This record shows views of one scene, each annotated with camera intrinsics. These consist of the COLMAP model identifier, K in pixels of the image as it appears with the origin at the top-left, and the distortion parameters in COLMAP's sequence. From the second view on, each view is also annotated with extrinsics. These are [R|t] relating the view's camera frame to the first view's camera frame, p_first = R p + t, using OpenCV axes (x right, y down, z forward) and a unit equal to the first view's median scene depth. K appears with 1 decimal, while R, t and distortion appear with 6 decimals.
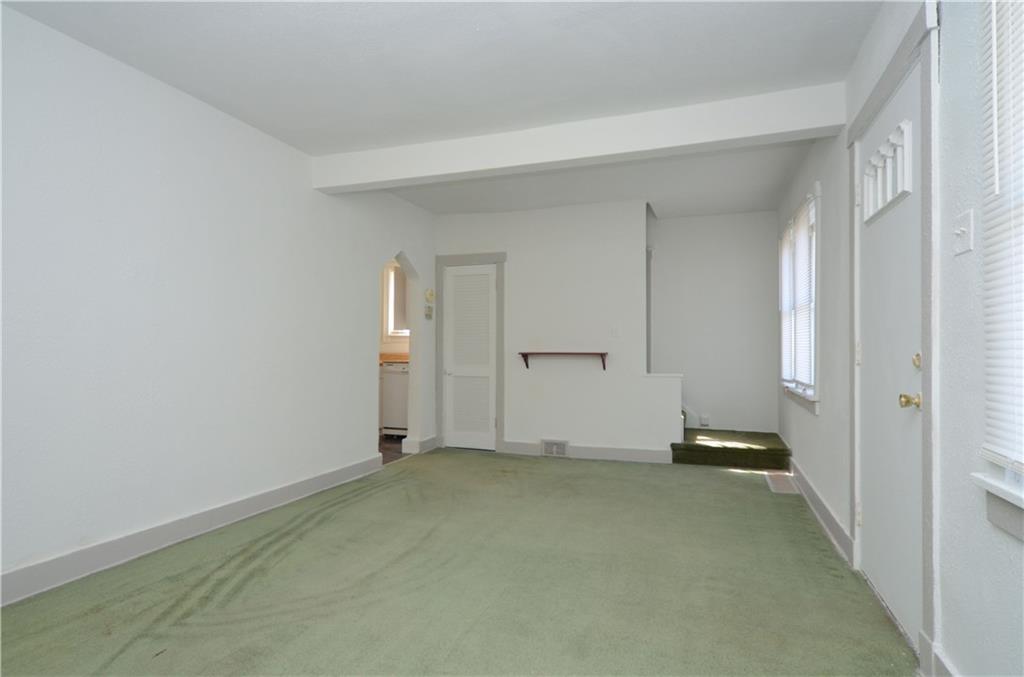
lens RADIAL K [[552.7, 0, 511.3], [0, 552.7, 334.7], [0, 0, 1]] dist [-0.020363, 0.017241]
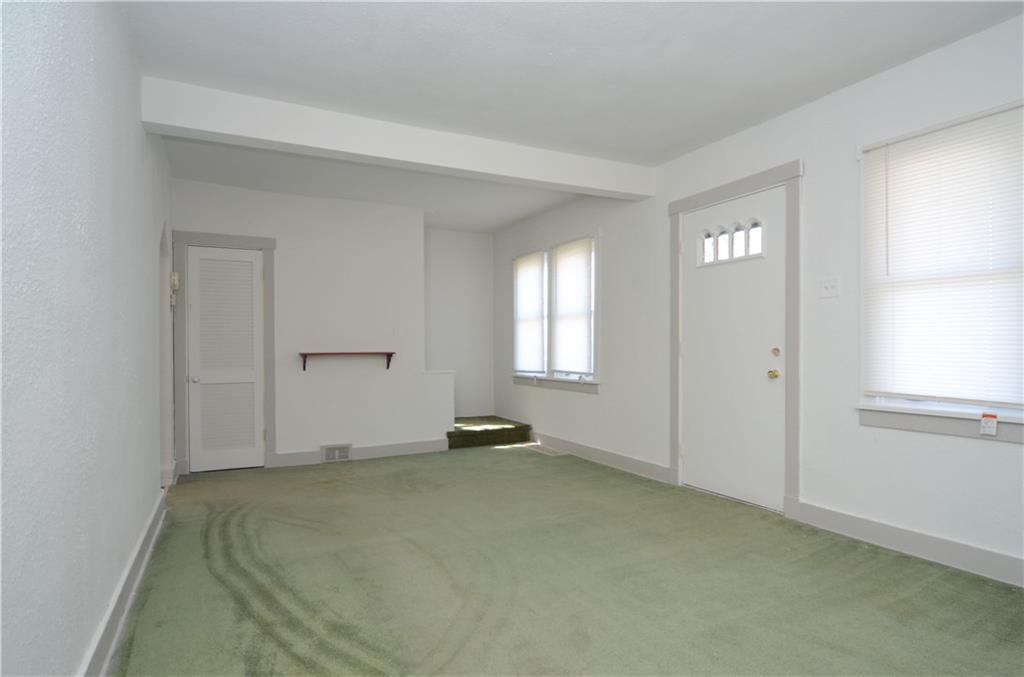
lens RADIAL K [[552.7, 0, 509.4], [0, 552.7, 347.2], [0, 0, 1]] dist [-0.020363, 0.017241]
pose [[0.680374, -0.004945, 0.732848, -0.437898], [-0.011339, 0.999787, 0.017273, 0.003242], [-0.732777, -0.020062, 0.680173, 0.144349]]
